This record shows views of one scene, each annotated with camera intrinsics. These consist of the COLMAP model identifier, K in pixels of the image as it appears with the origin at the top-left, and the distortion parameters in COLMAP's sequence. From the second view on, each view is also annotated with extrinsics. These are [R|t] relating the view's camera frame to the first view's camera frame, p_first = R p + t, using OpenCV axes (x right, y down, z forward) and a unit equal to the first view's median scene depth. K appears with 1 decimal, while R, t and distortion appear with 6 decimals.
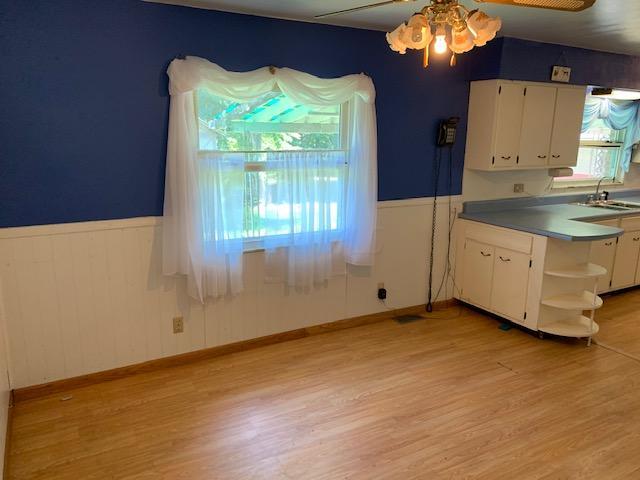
lens RADIAL K [[488.4, 0, 314.5], [0, 488.4, 245.3], [0, 0, 1]] dist [0.055118, -0.051330]
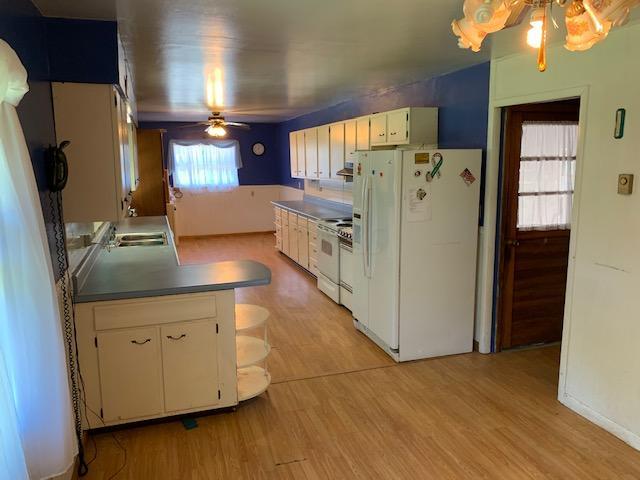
lens RADIAL K [[488.4, 0, 320.4], [0, 488.4, 240.1], [0, 0, 1]] dist [0.055118, -0.051330]
pose [[0.181405, -0.175899, 0.967549, -0.294989], [0.228066, 0.964574, 0.132598, -0.184304], [-0.956597, 0.196611, 0.215095, 0.725504]]
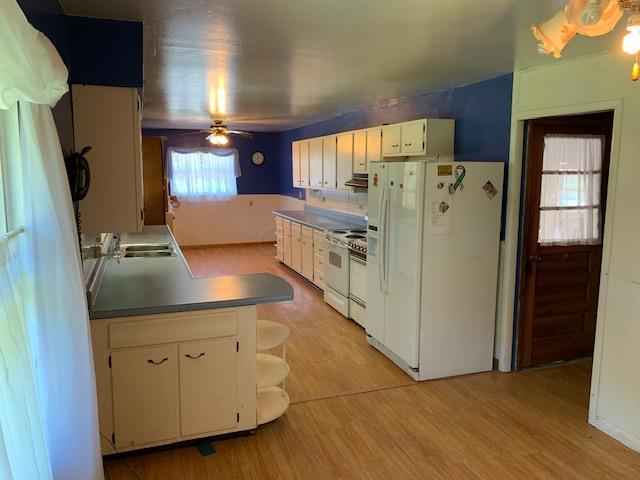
lens RADIAL K [[488.4, 0, 319.0], [0, 488.4, 237.0], [0, 0, 1]] dist [0.055118, -0.051330]
pose [[0.154243, -0.148878, 0.976752, -0.267227], [0.214144, 0.970121, 0.114051, -0.202468], [-0.964547, 0.191574, 0.181516, 0.803706]]
